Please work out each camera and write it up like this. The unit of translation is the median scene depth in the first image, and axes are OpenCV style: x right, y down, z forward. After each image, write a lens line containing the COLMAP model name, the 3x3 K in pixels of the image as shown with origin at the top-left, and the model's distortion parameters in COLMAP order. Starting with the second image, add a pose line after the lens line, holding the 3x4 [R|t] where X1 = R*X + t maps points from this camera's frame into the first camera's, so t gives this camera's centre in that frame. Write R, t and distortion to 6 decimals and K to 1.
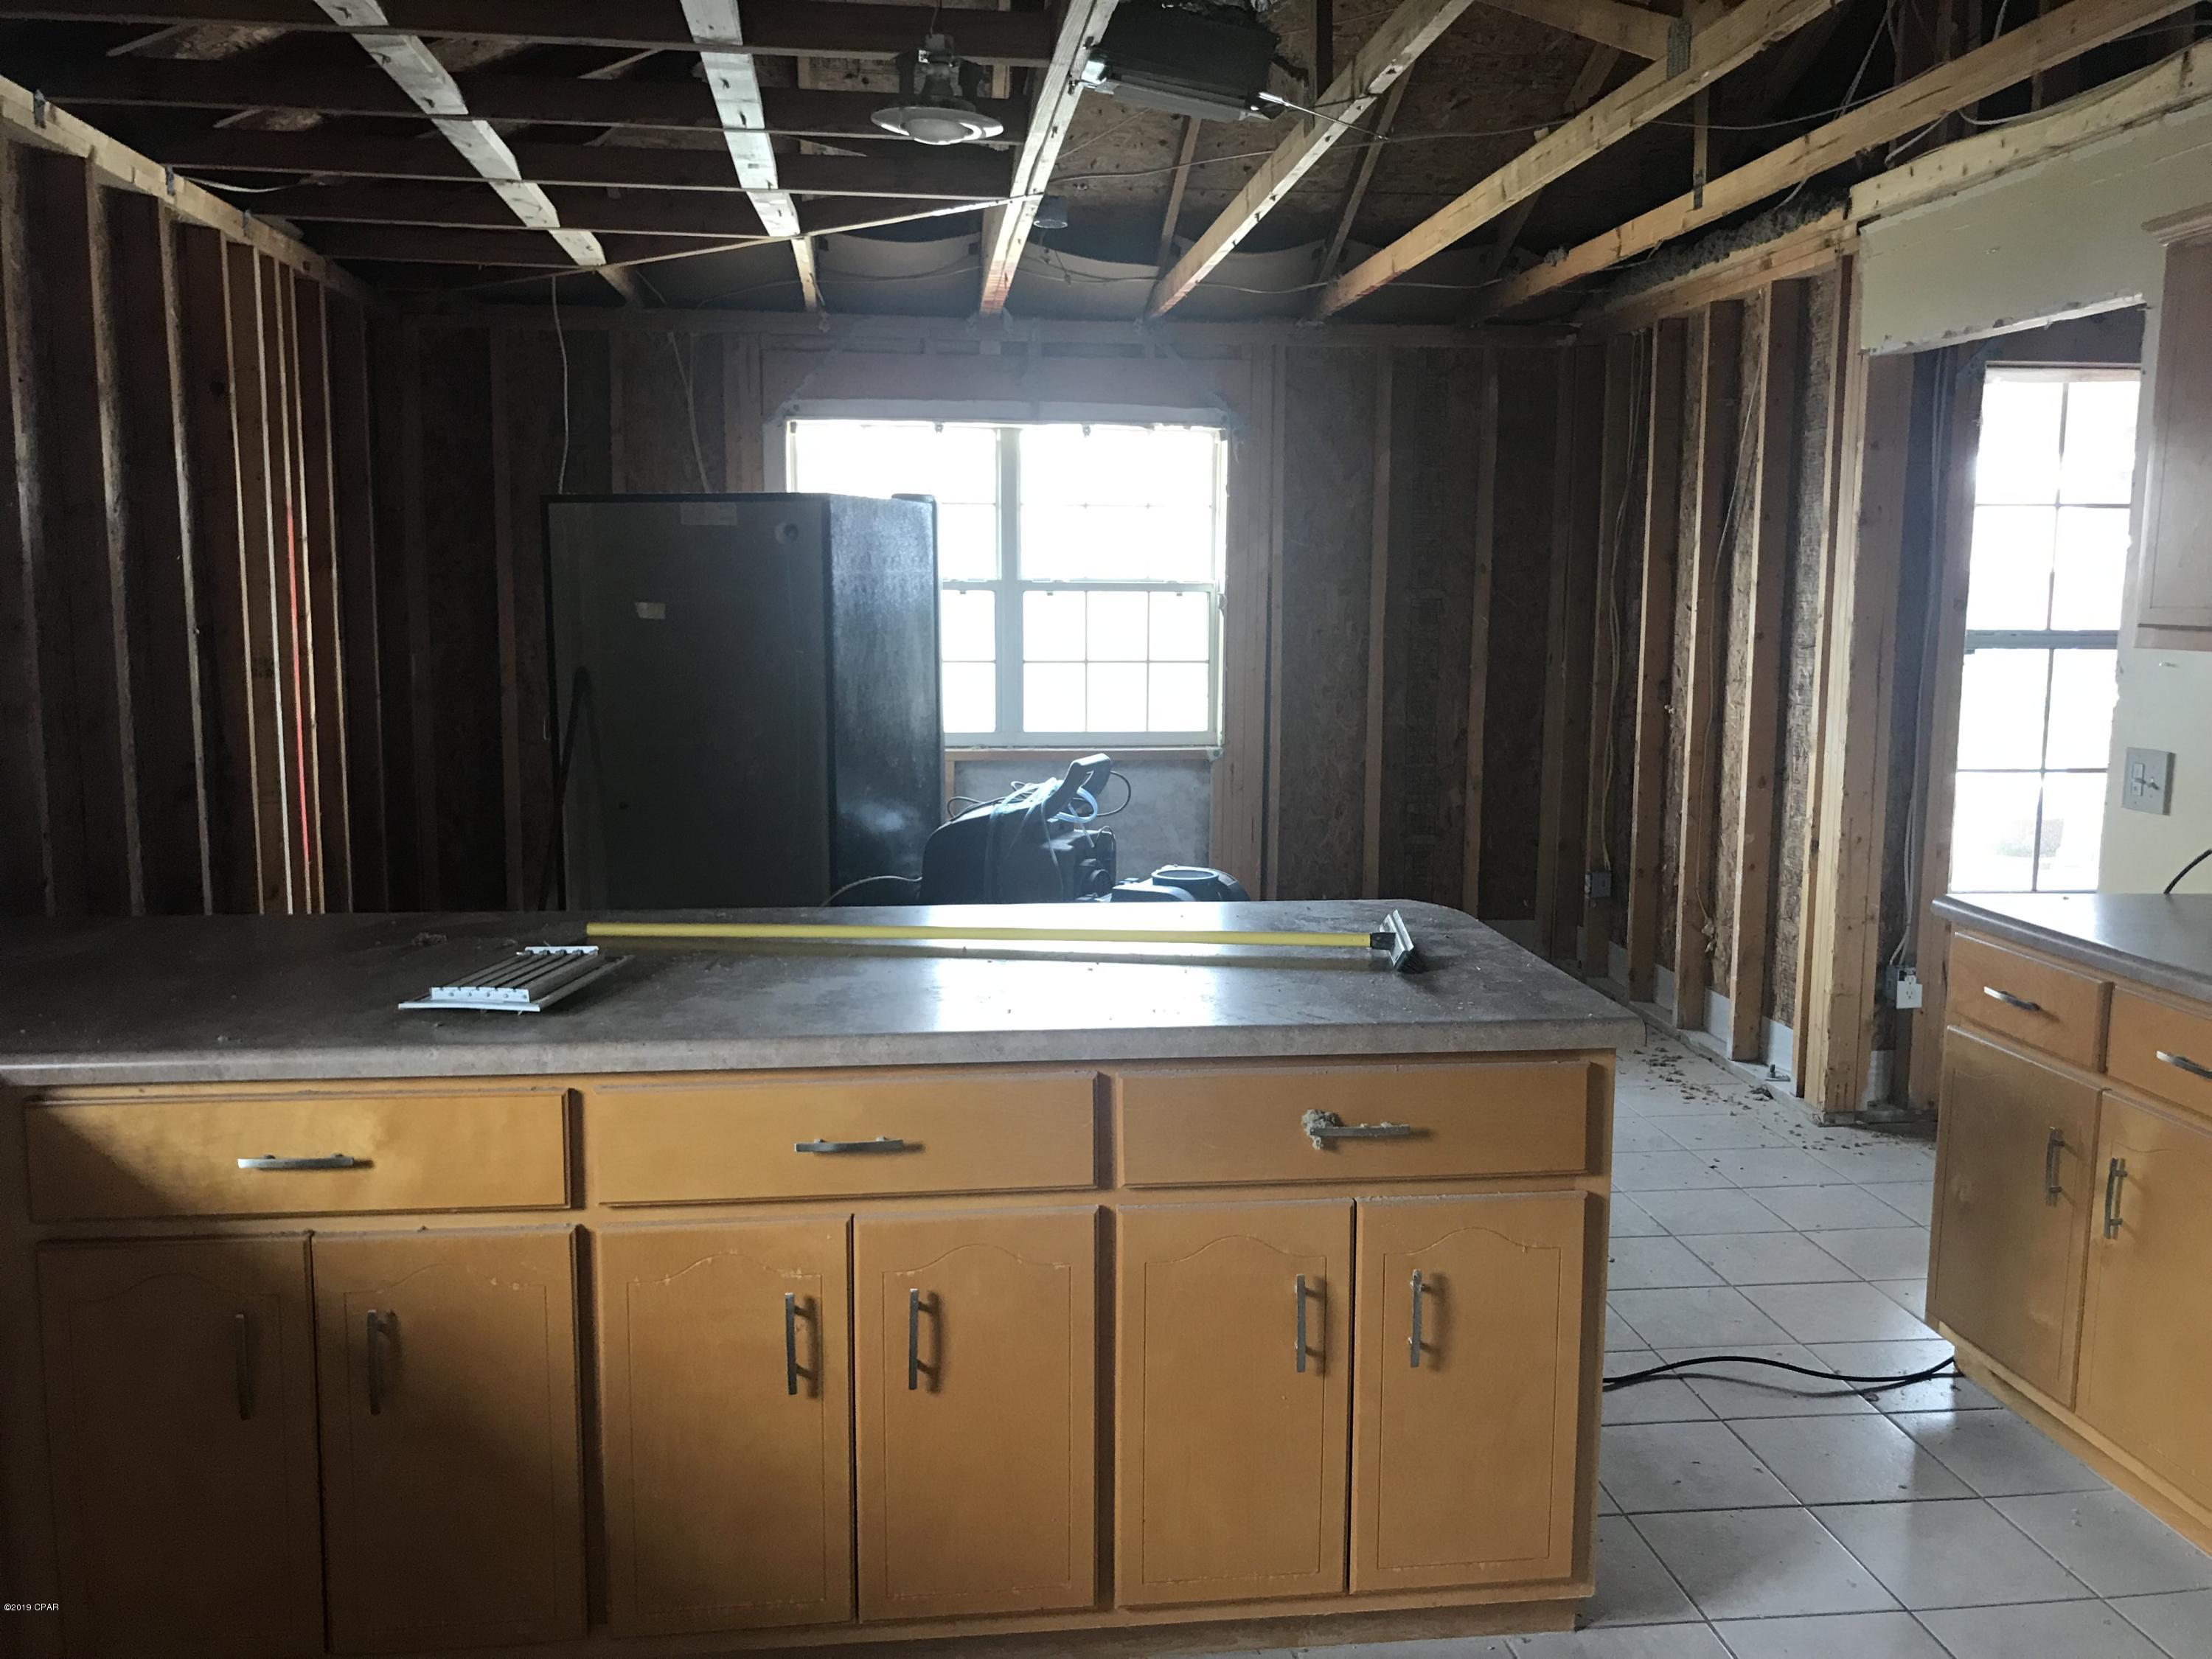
lens RADIAL K [[1815.6, 0, 1141.6], [0, 1815.6, 832.4], [0, 0, 1]] dist [0.053835, -0.015344]
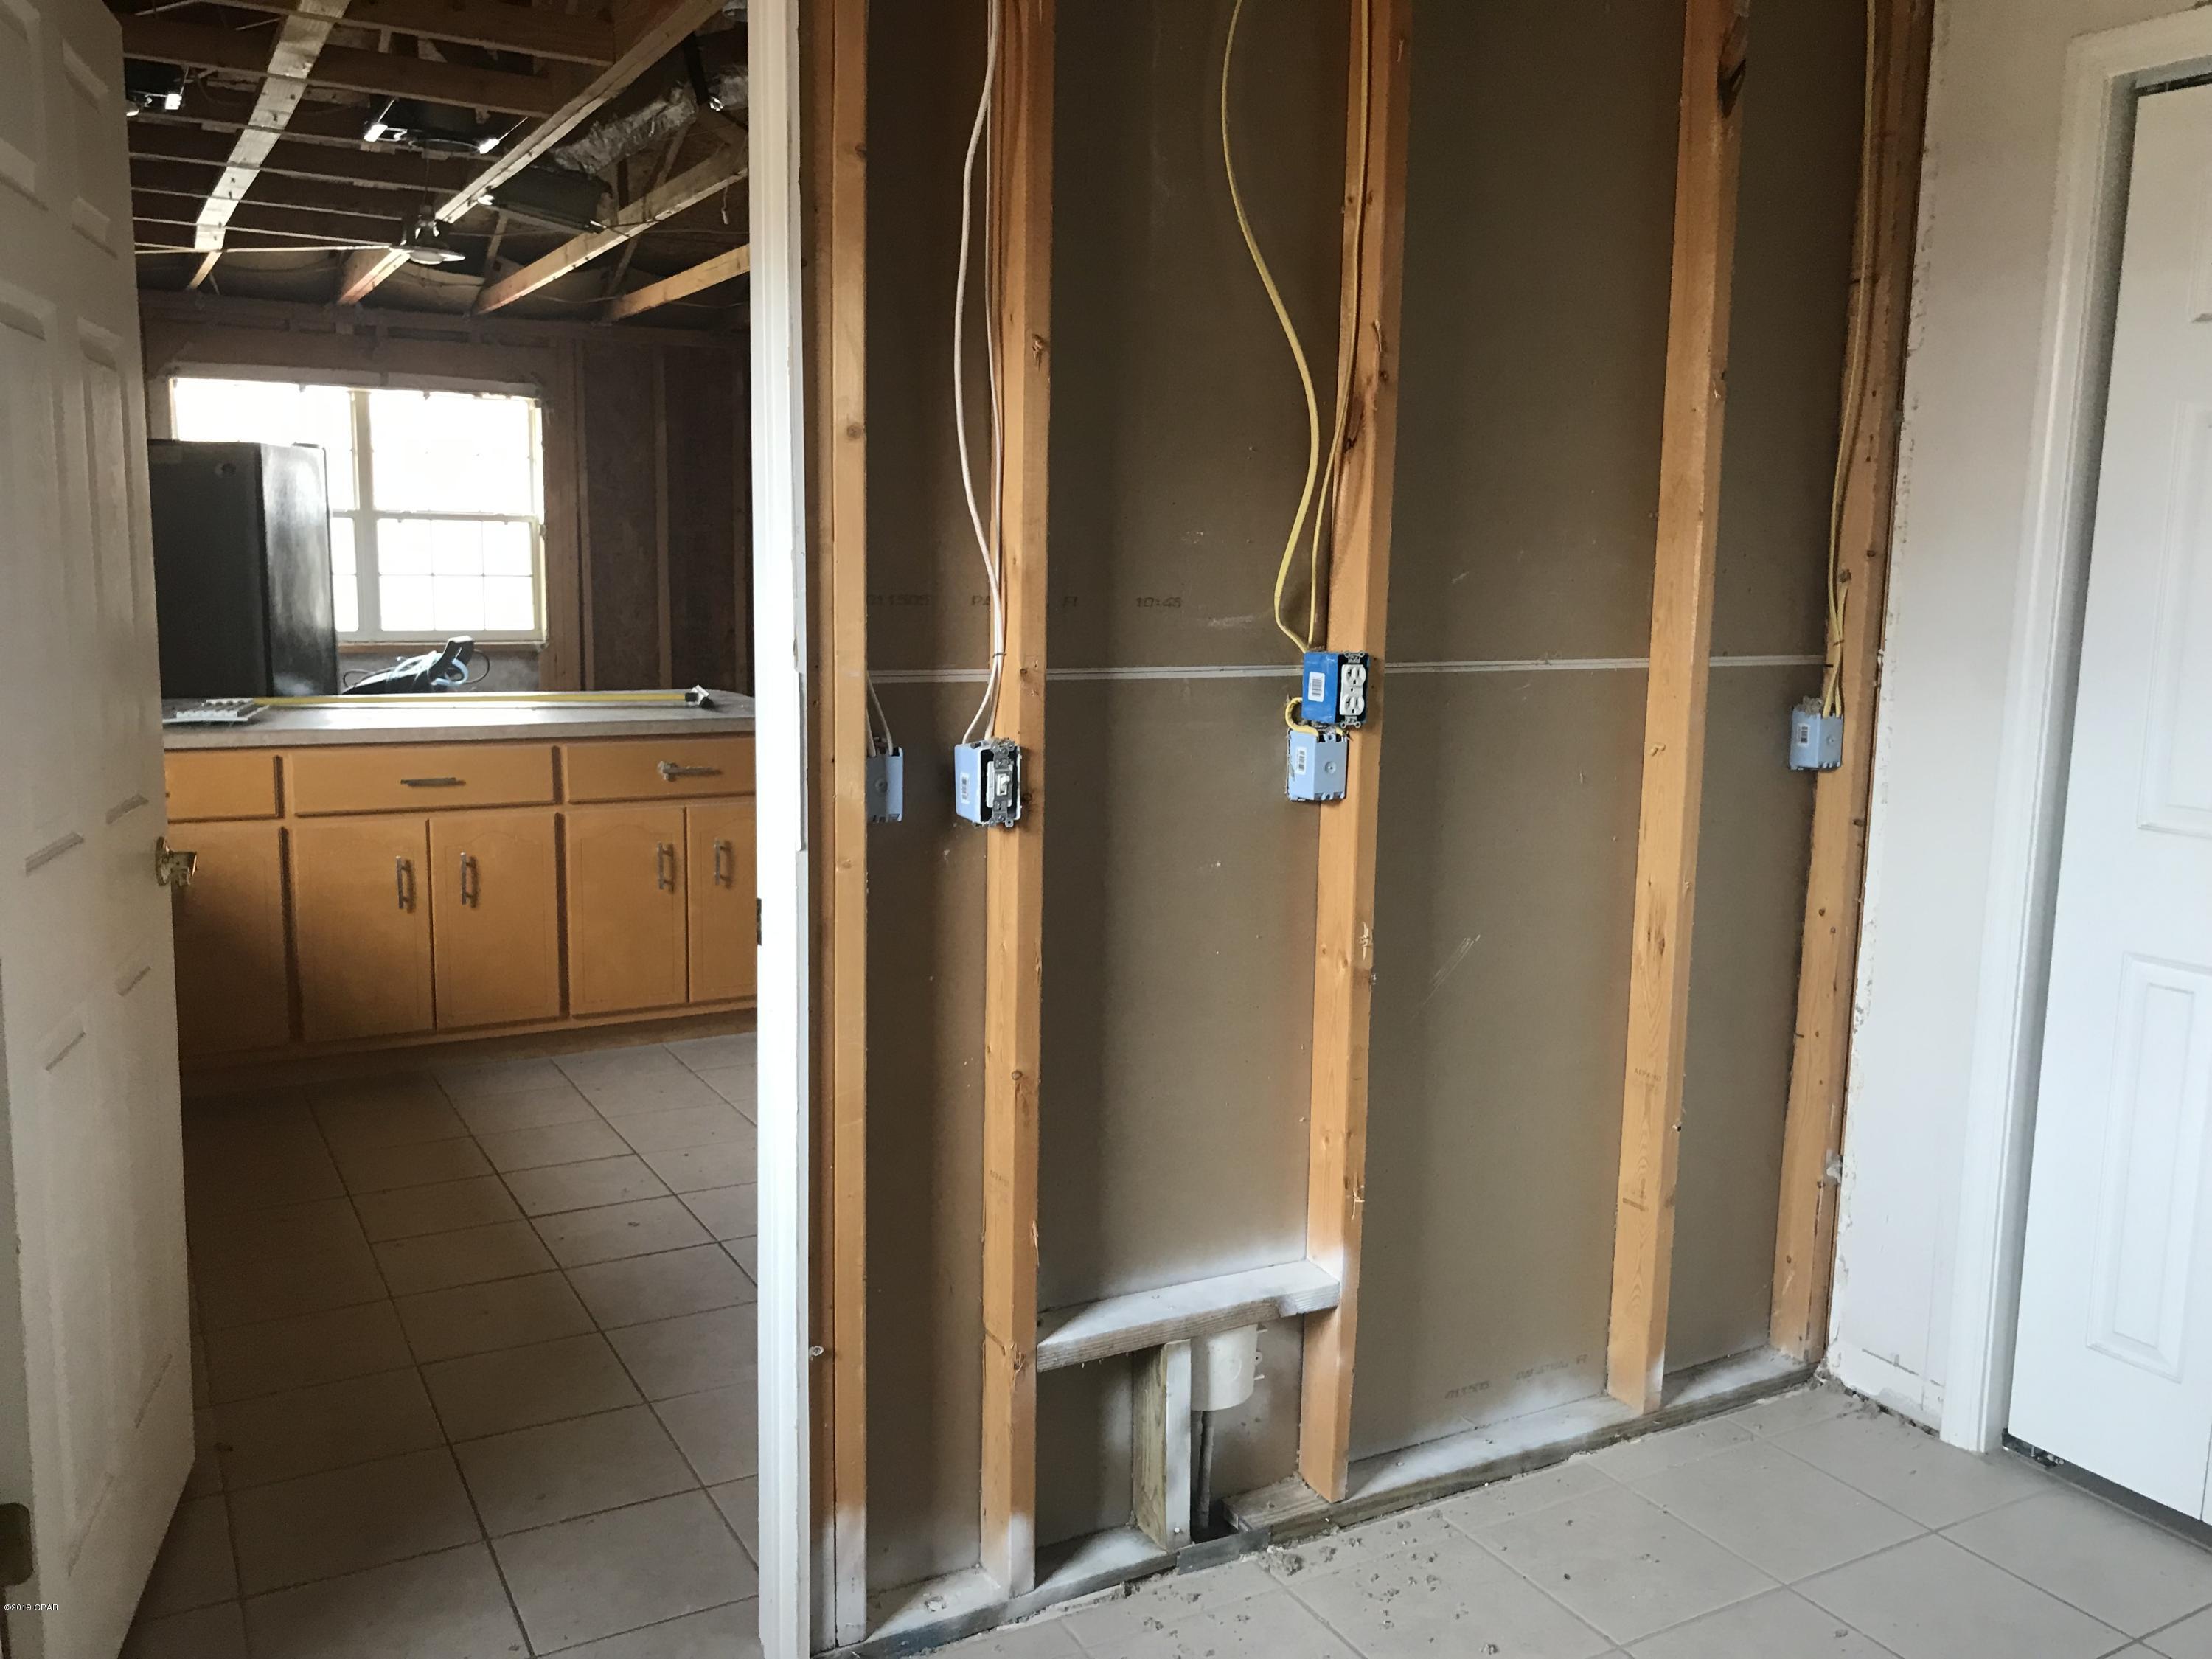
lens RADIAL K [[1815.6, 0, 1093.7], [0, 1815.6, 799.3], [0, 0, 1]] dist [0.053835, -0.015344]
pose [[0.932074, -0.041917, 0.359836, -0.079196], [0.038984, 0.999121, 0.015408, 0.074237], [-0.360165, -0.000334, 0.932888, -0.446346]]
